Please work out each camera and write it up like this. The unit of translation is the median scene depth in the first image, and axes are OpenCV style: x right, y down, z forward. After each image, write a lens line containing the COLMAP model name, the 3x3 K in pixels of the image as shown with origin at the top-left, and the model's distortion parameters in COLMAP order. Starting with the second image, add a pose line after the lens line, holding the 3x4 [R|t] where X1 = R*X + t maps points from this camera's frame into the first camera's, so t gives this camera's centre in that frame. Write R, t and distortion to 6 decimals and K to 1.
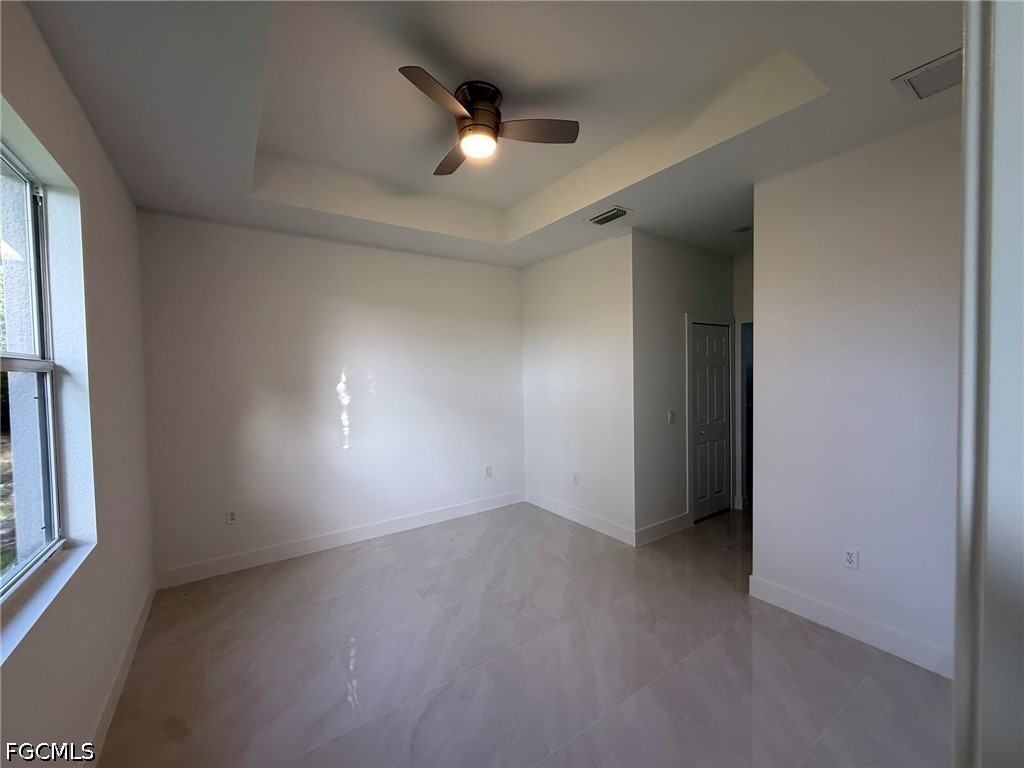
lens RADIAL K [[404.2, 0, 510.1], [0, 404.2, 385.4], [0, 0, 1]] dist [-0.000477, 0.000549]
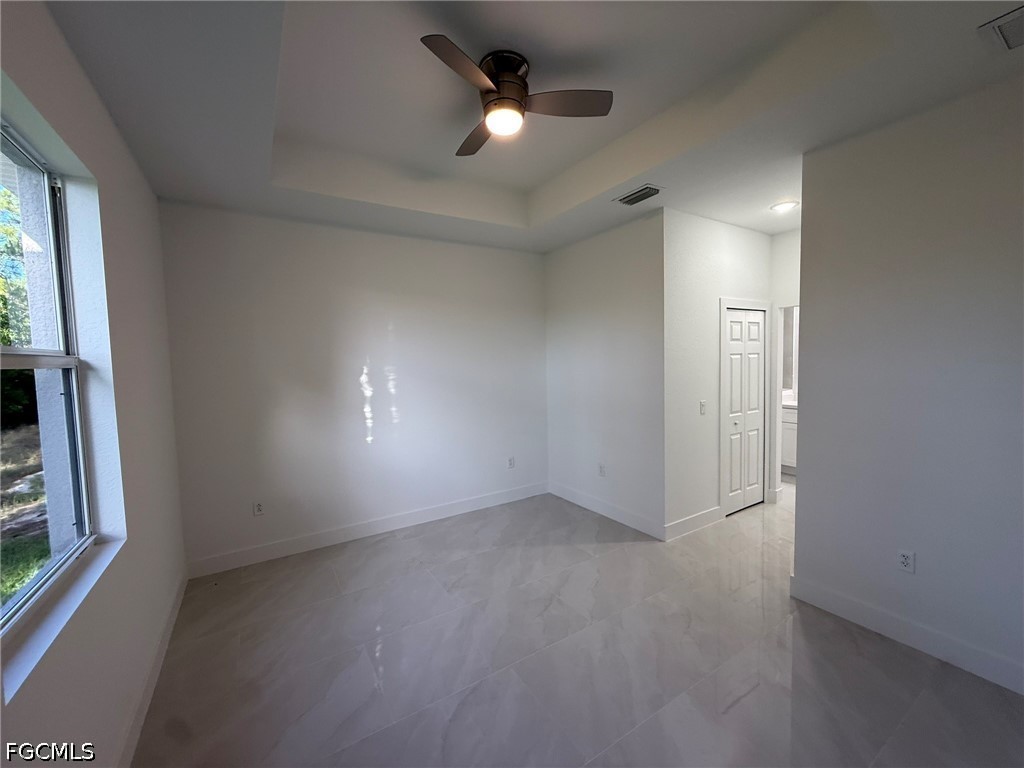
lens RADIAL K [[404.2, 0, 510.3], [0, 404.2, 384.9], [0, 0, 1]] dist [-0.000477, 0.000549]
pose [[0.999024, -0.004668, -0.043923, -0.024520], [0.005995, 0.999528, 0.030128, -0.010652], [0.043761, -0.030362, 0.998581, 0.044440]]
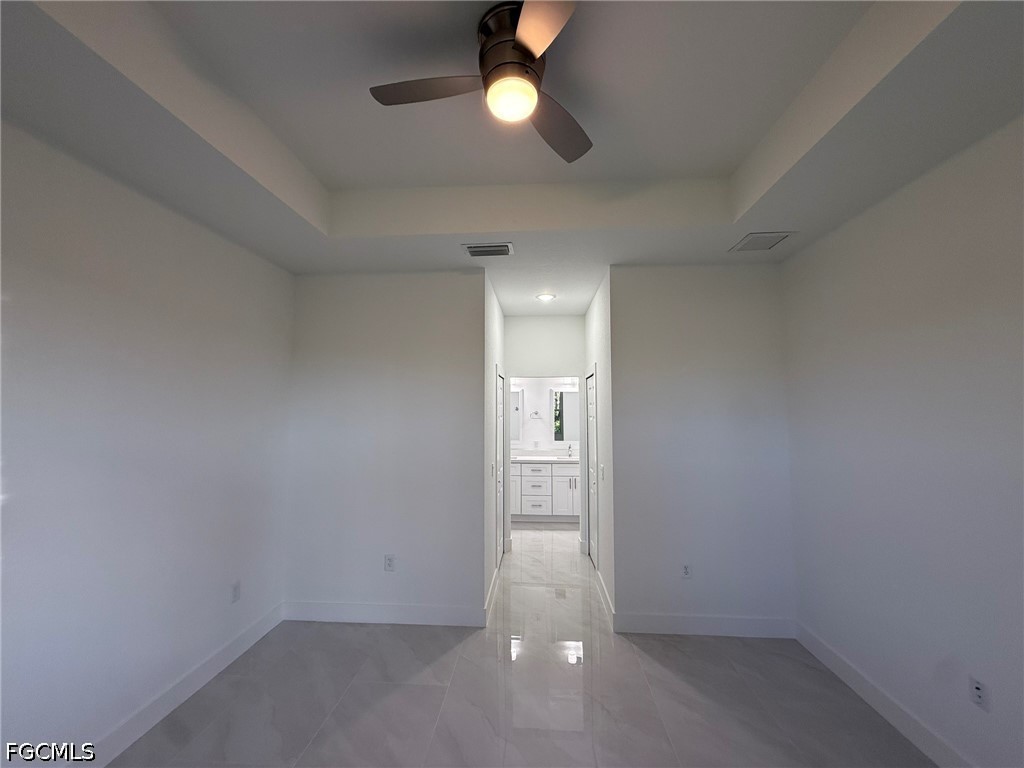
lens RADIAL K [[404.2, 0, 511.4], [0, 404.2, 384.3], [0, 0, 1]] dist [-0.000477, 0.000549]
pose [[0.624158, 0.072390, 0.777938, -0.562053], [0.012726, 0.994624, -0.102764, -0.039833], [-0.781195, 0.074041, 0.619881, 0.594912]]
